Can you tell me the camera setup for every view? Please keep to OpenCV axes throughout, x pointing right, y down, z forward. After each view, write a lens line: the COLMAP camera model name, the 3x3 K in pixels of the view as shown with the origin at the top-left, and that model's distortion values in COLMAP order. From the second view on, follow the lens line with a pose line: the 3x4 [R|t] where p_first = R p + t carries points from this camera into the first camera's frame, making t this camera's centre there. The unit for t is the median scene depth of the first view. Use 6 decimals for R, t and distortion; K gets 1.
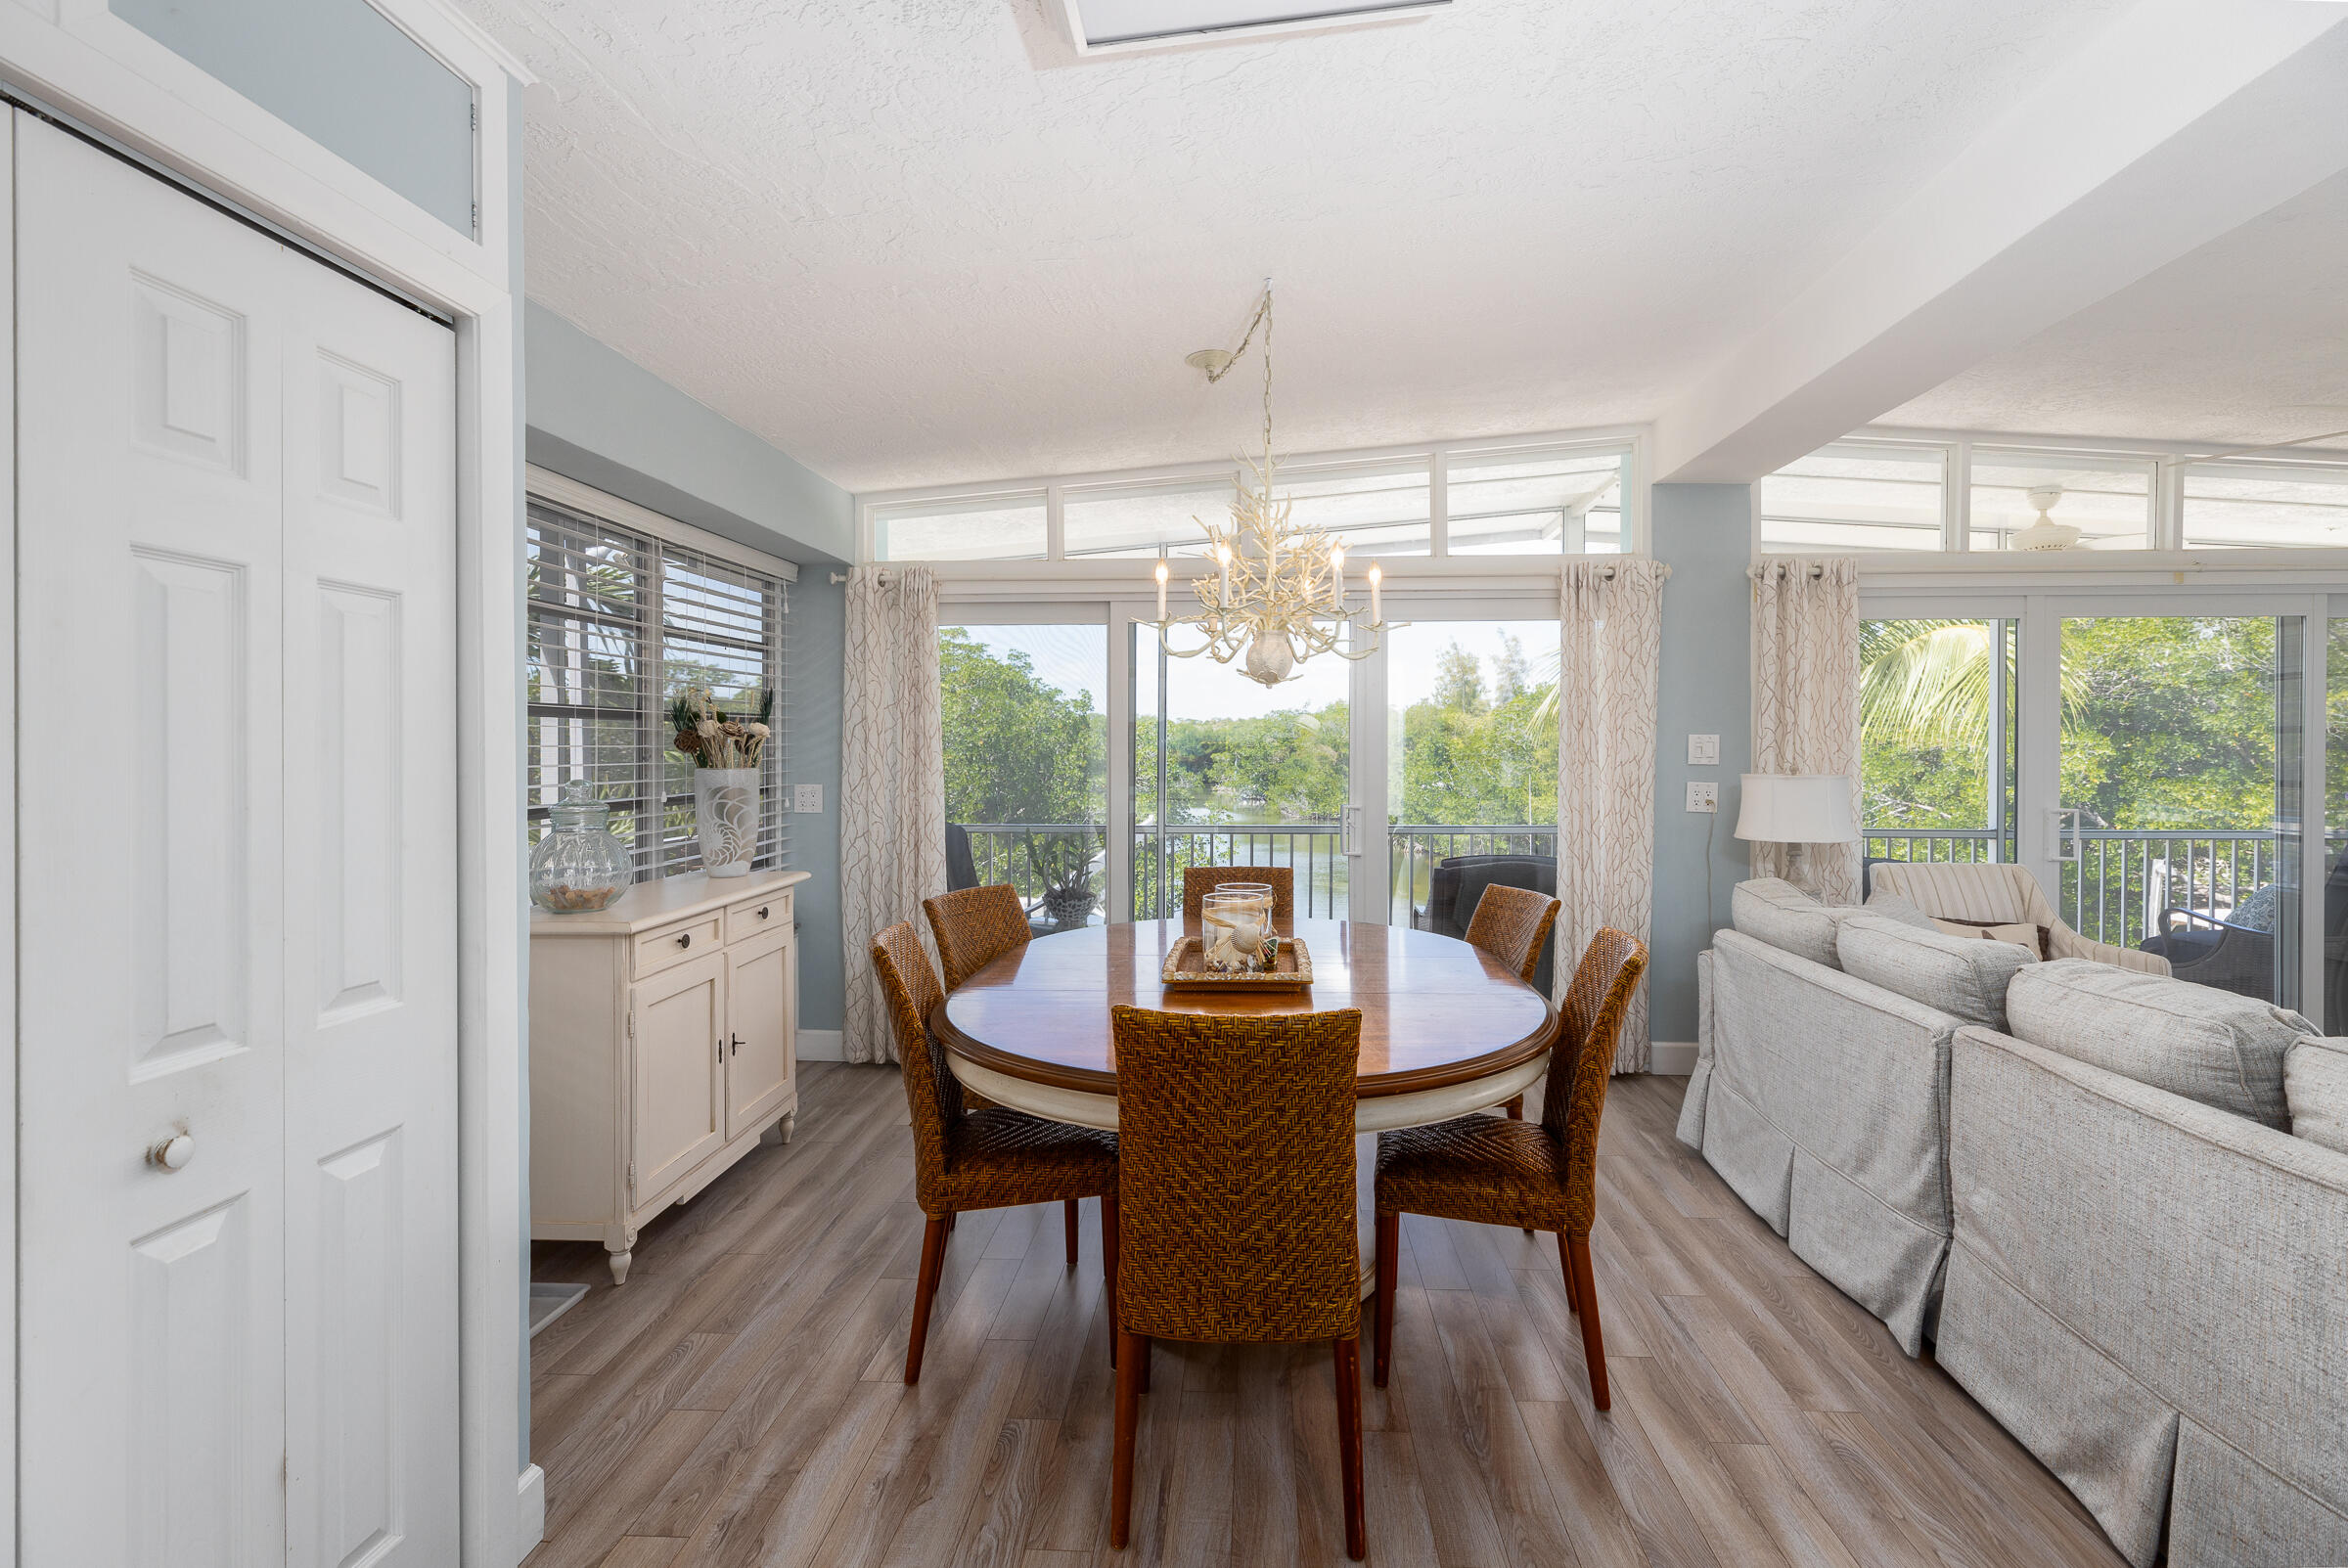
lens RADIAL K [[1036.1, 0, 1227.5], [0, 1036.1, 739.6], [0, 0, 1]] dist [0.001788, 0.000715]
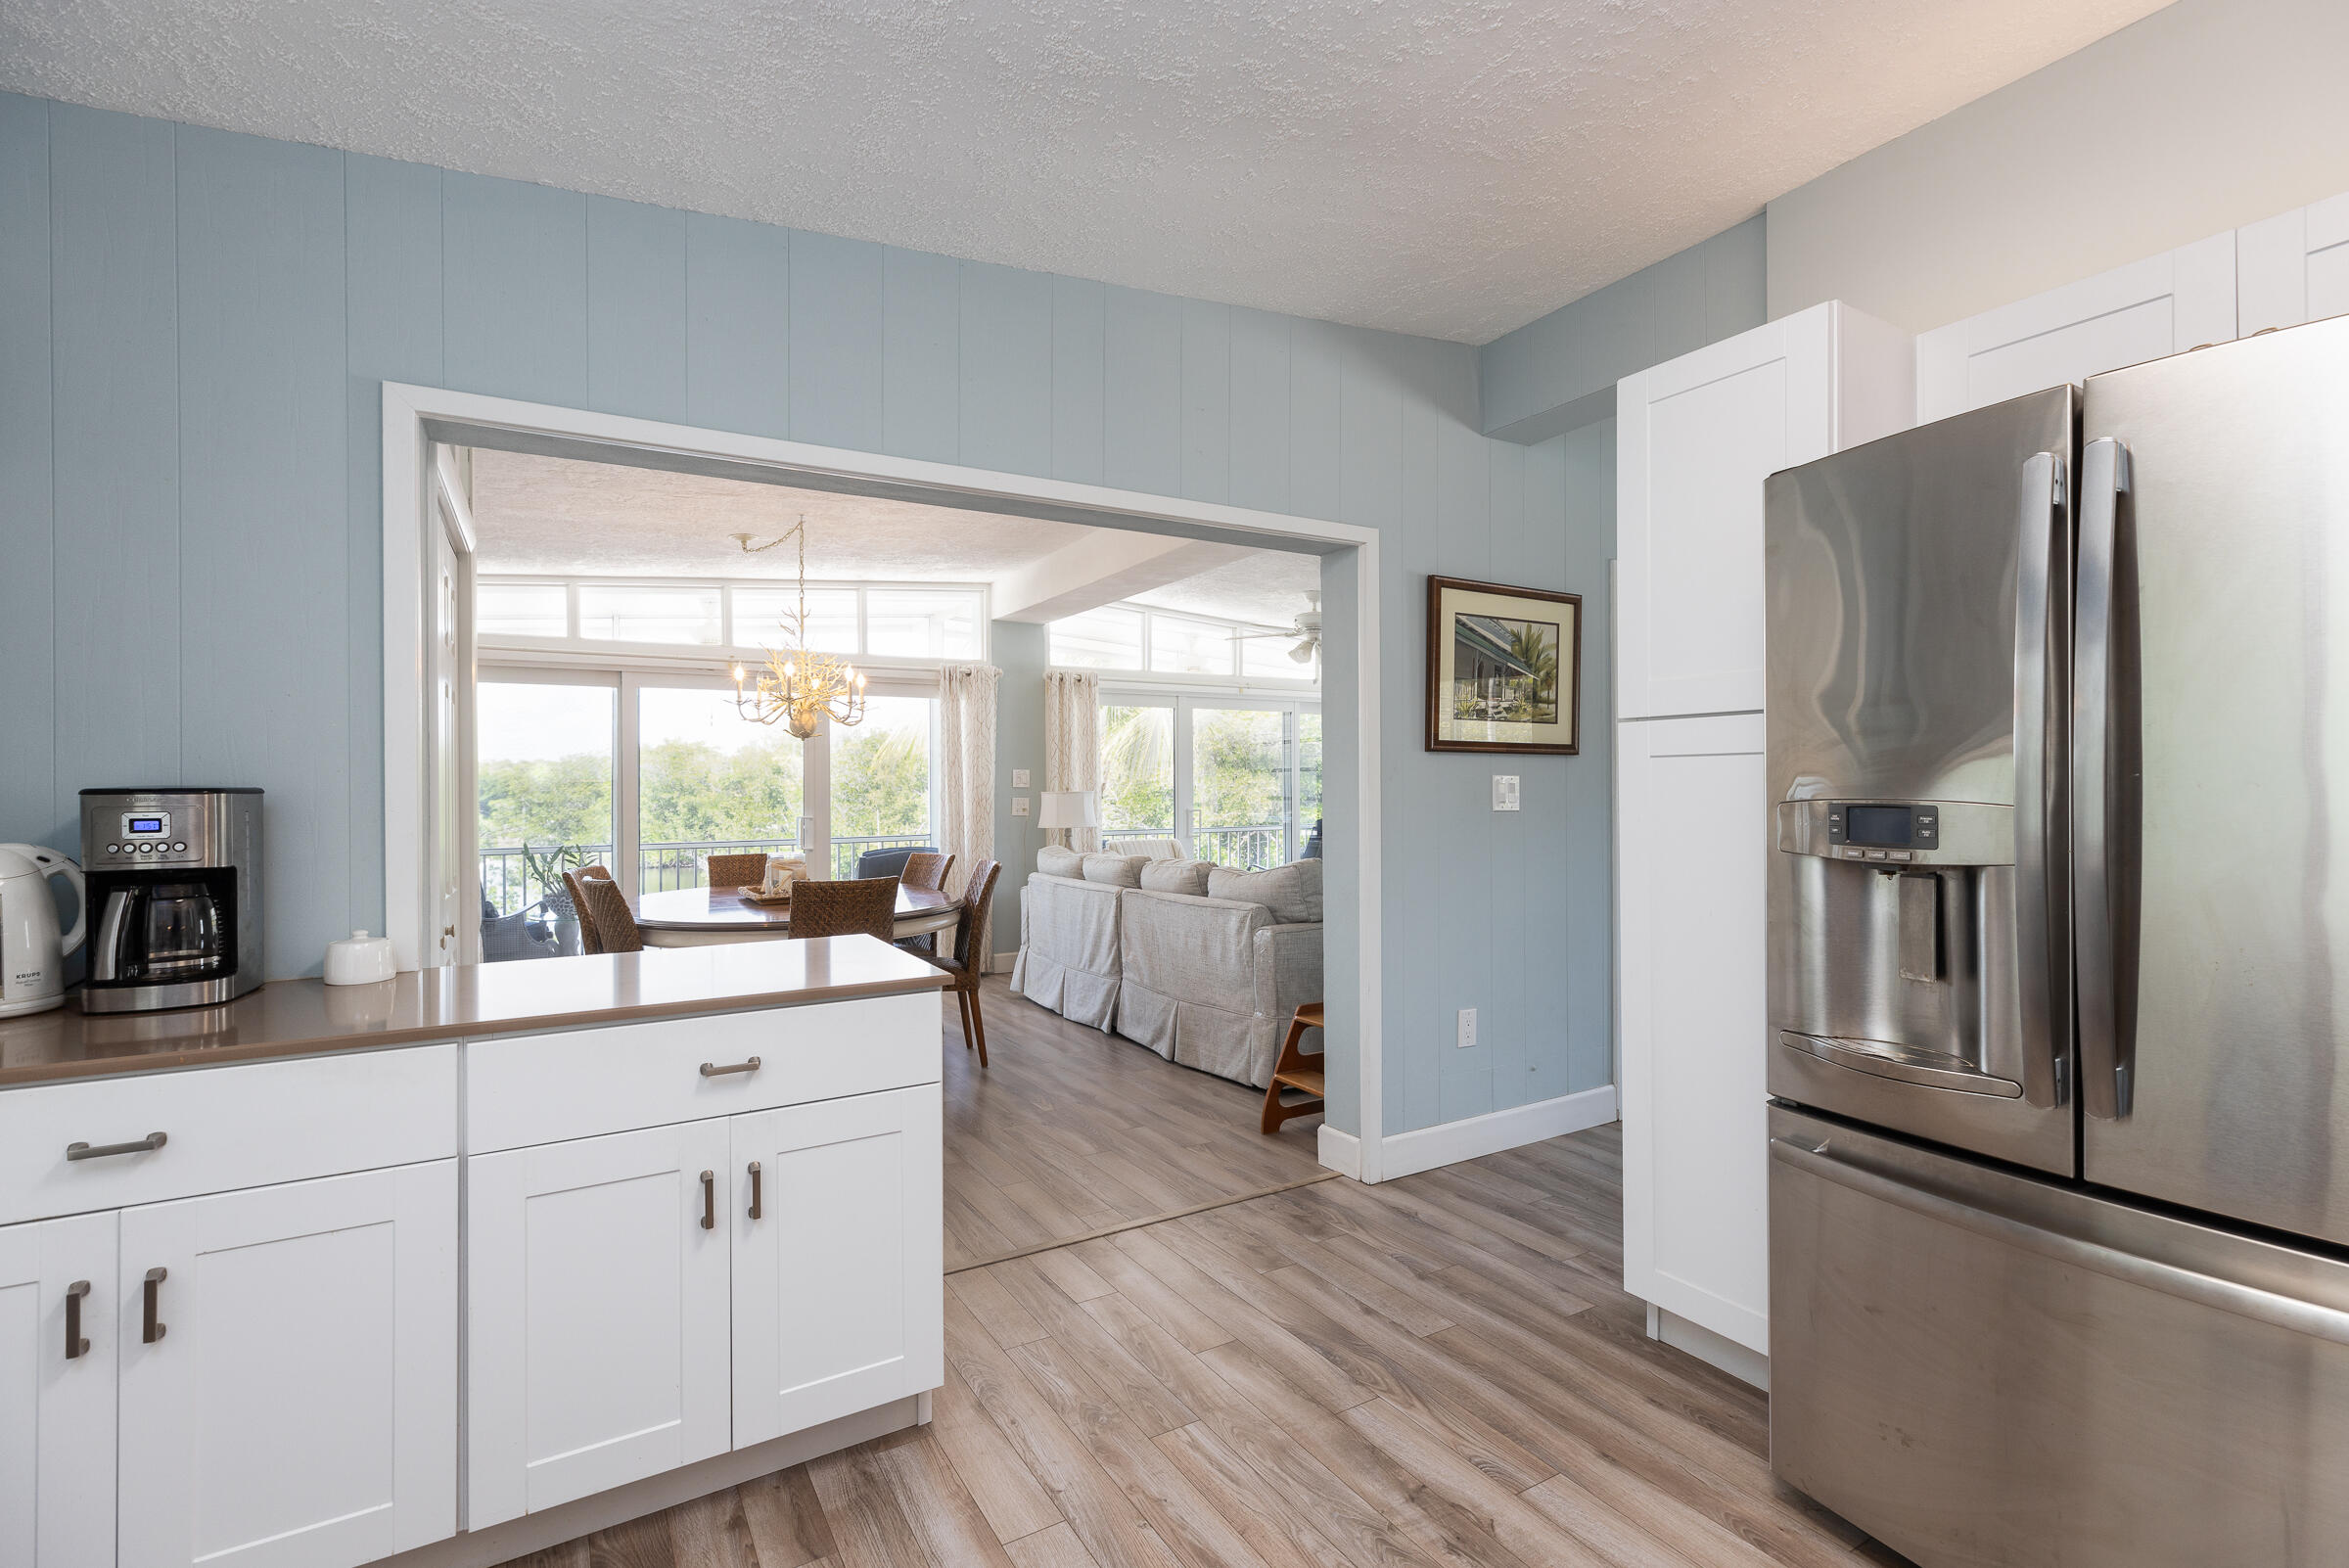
lens RADIAL K [[1076.7, 0, 1157.8], [0, 1076.7, 781.0], [0, 0, 1]] dist [-0.000434, -0.000055]
pose [[0.843289, -0.003115, 0.537451, -0.346785], [0.004991, 0.999985, -0.002034, 0.021348], [-0.537437, 0.004397, 0.843292, -0.703848]]
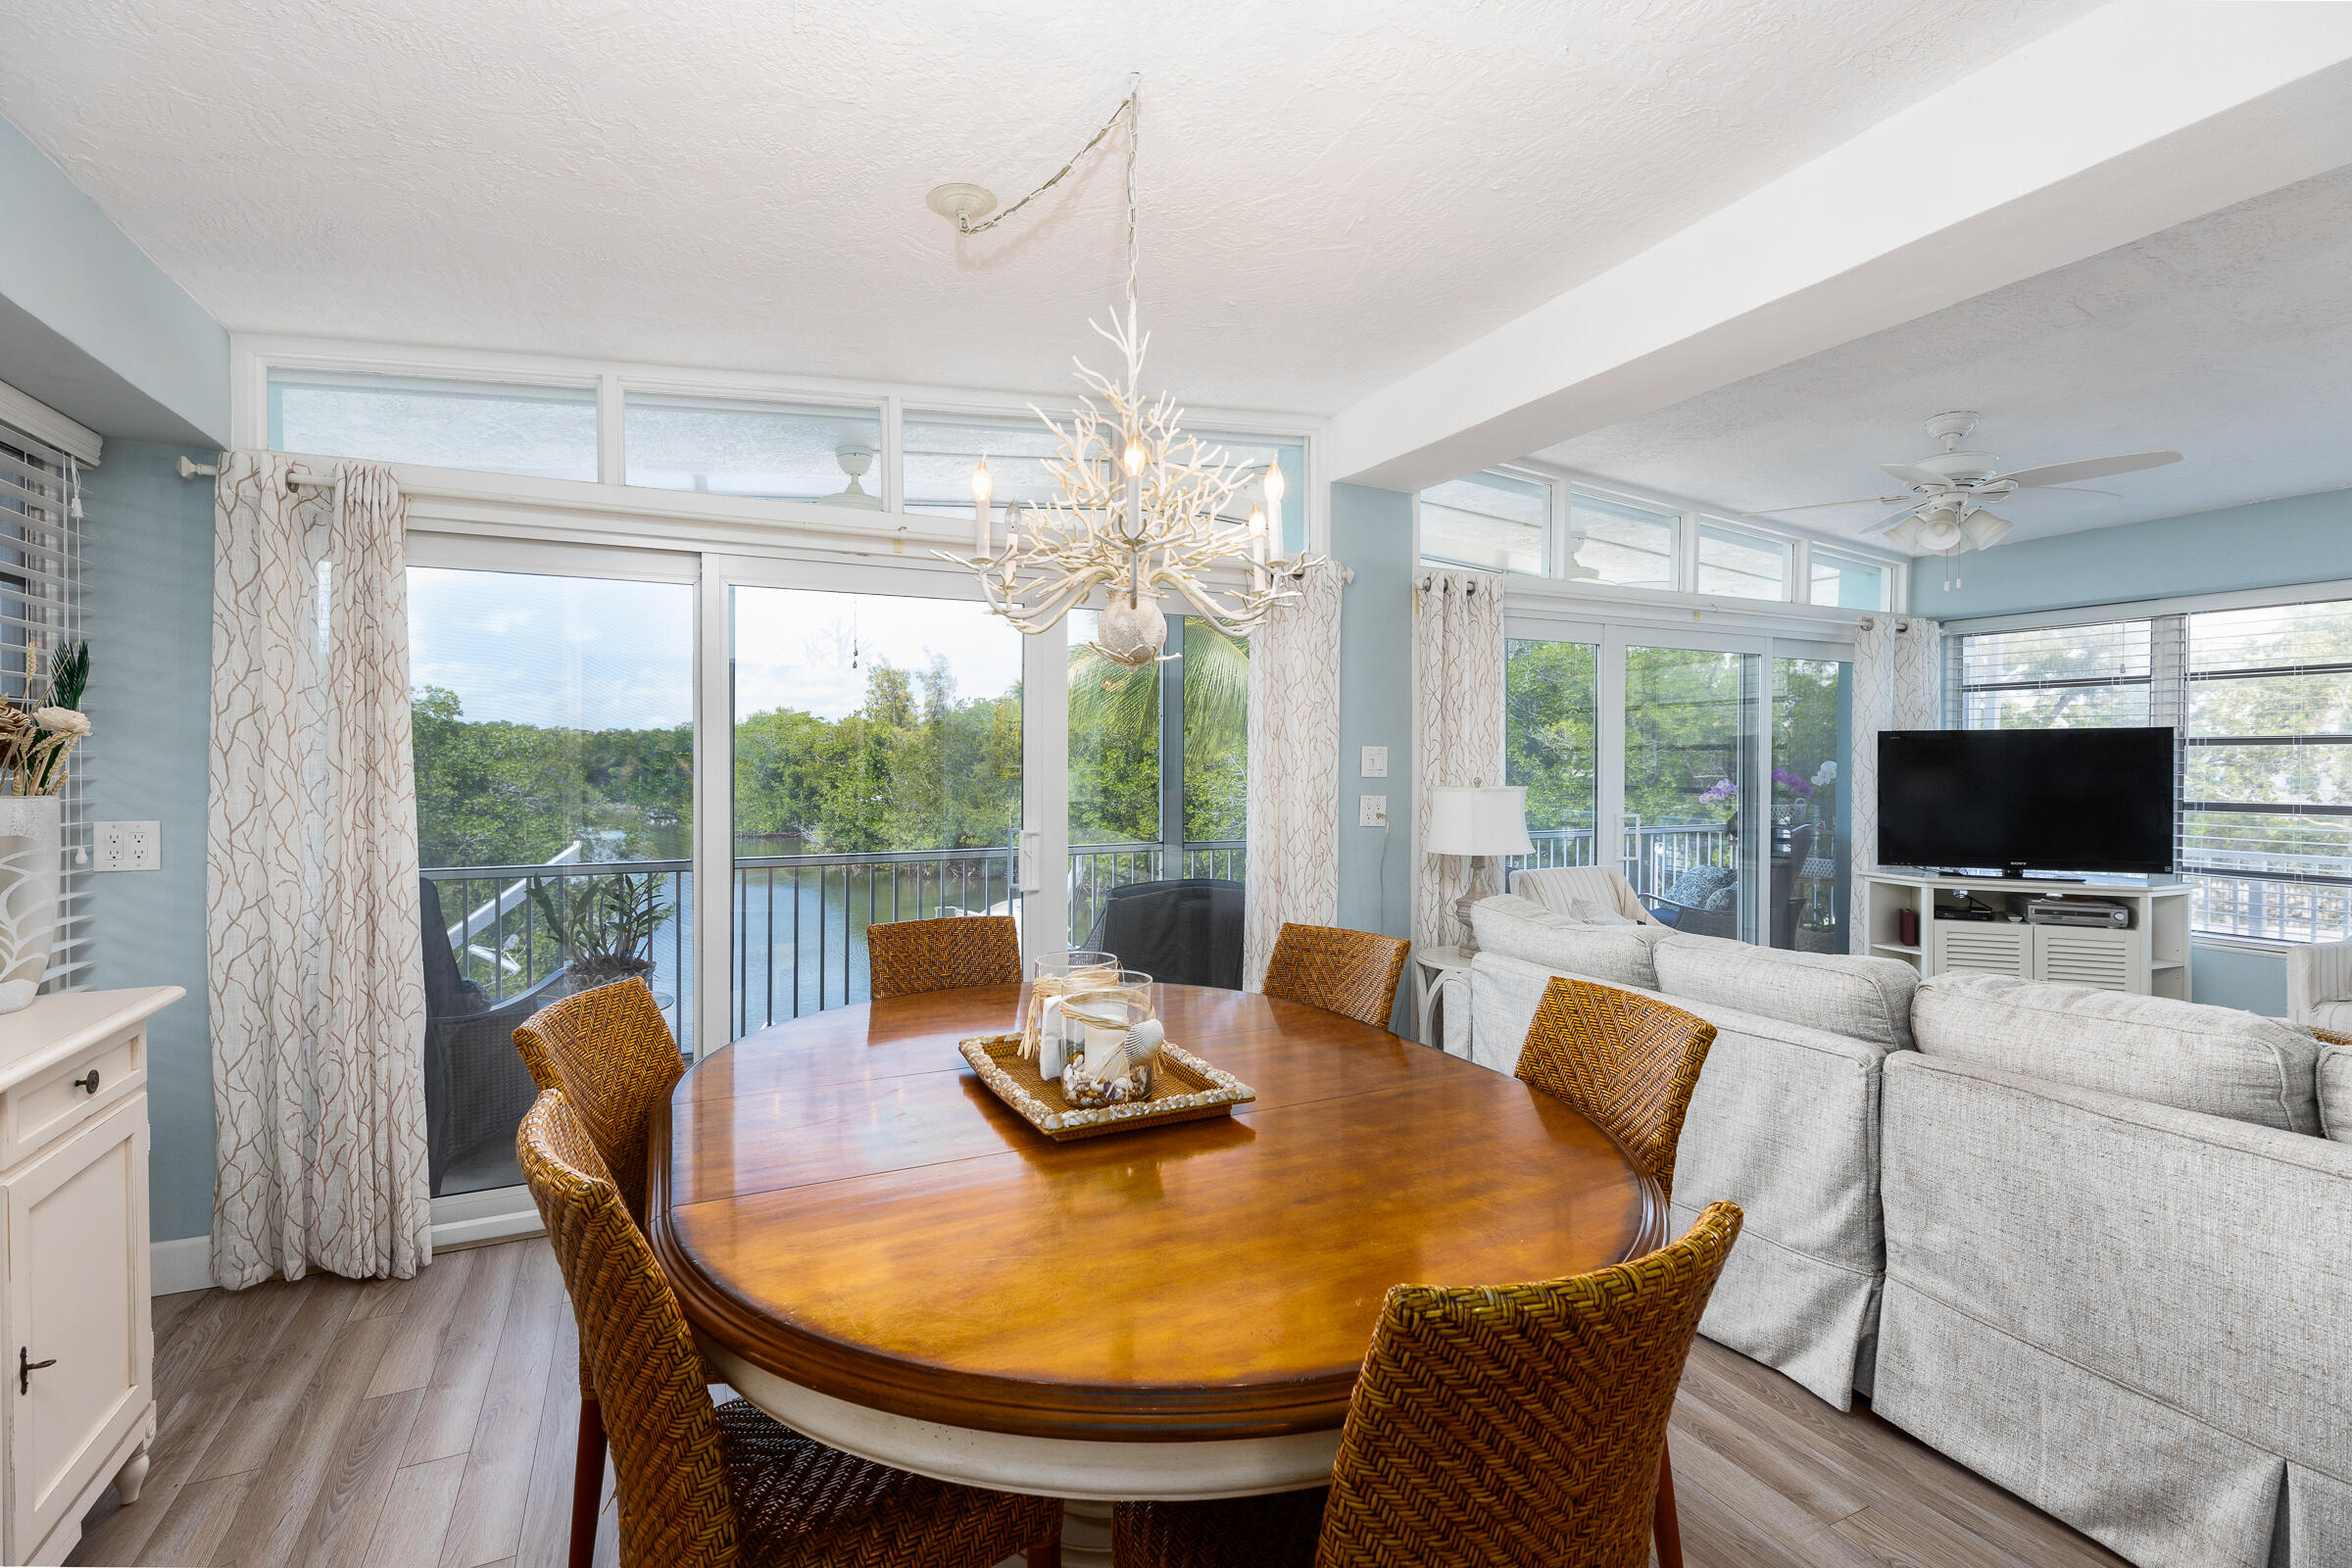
lens RADIAL K [[995.4, 0, 1117.2], [0, 995.4, 765.3], [0, 0, 1]] dist [0.003094, -0.000209]
pose [[0.890138, -0.000671, 0.455691, -0.212721], [-0.004410, 0.999939, 0.010088, 0.005193], [-0.455670, -0.010990, 0.890081, 0.325771]]
